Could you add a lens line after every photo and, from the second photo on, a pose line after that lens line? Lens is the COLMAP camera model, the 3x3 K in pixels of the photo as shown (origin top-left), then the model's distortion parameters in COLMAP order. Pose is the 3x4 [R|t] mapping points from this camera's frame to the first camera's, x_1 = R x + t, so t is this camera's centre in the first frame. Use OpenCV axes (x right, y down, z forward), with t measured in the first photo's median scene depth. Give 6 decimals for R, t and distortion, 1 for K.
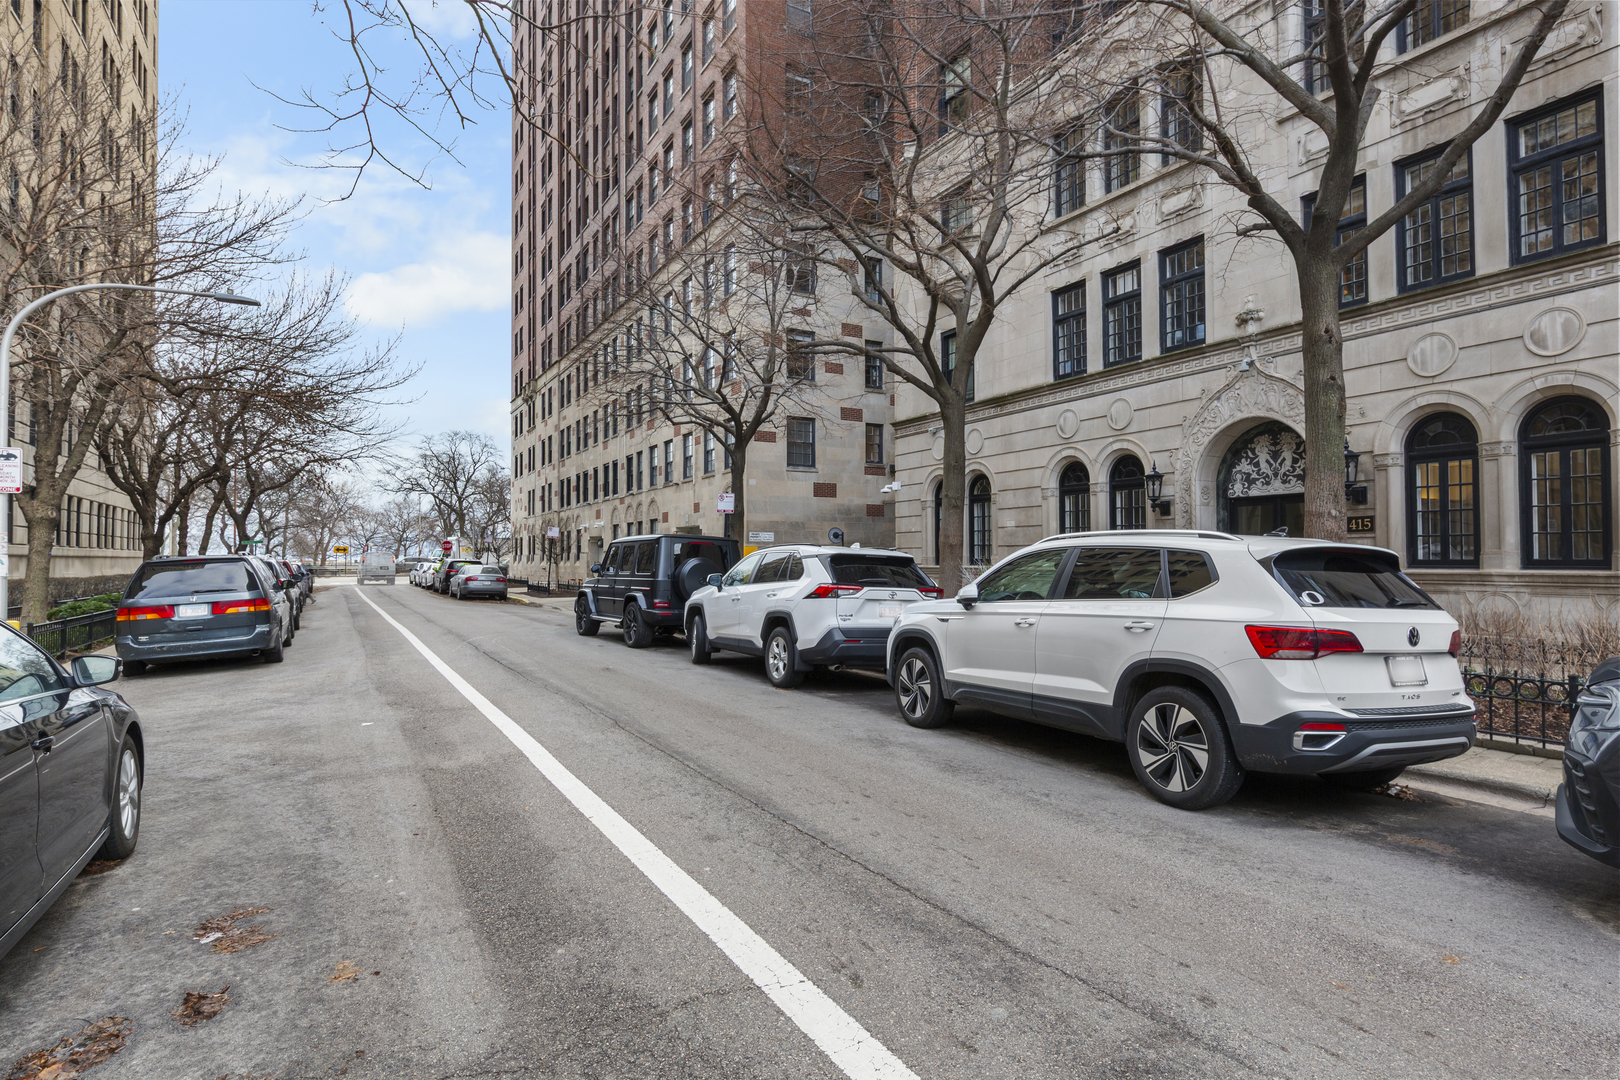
lens RADIAL K [[861.2, 0, 816.3], [0, 861.2, 536.4], [0, 0, 1]] dist [-0.005321, -0.000084]
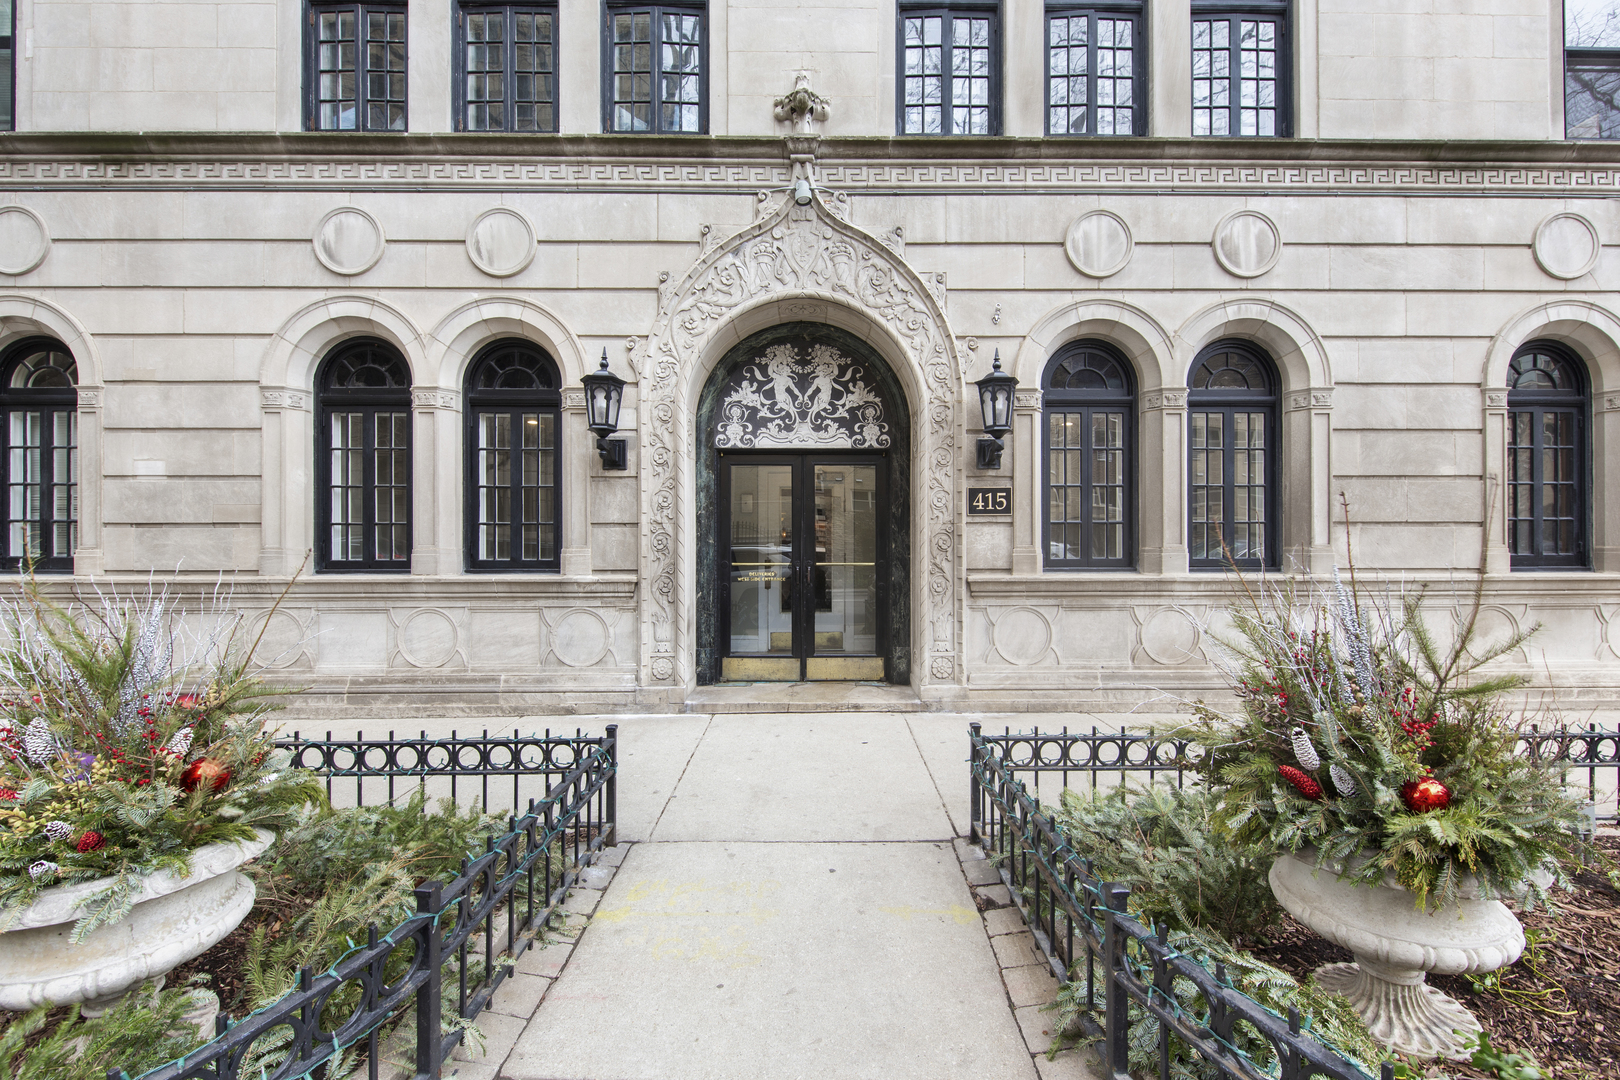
lens RADIAL K [[641.4, 0, 811.8], [0, 641.4, 549.6], [0, 0, 1]] dist [0.006289, -0.000622]
pose [[0.488455, -0.000874, 0.872588, 0.145818], [-0.023694, 0.999617, 0.014264, 0.014013], [-0.872267, -0.027643, 0.488248, 0.744141]]
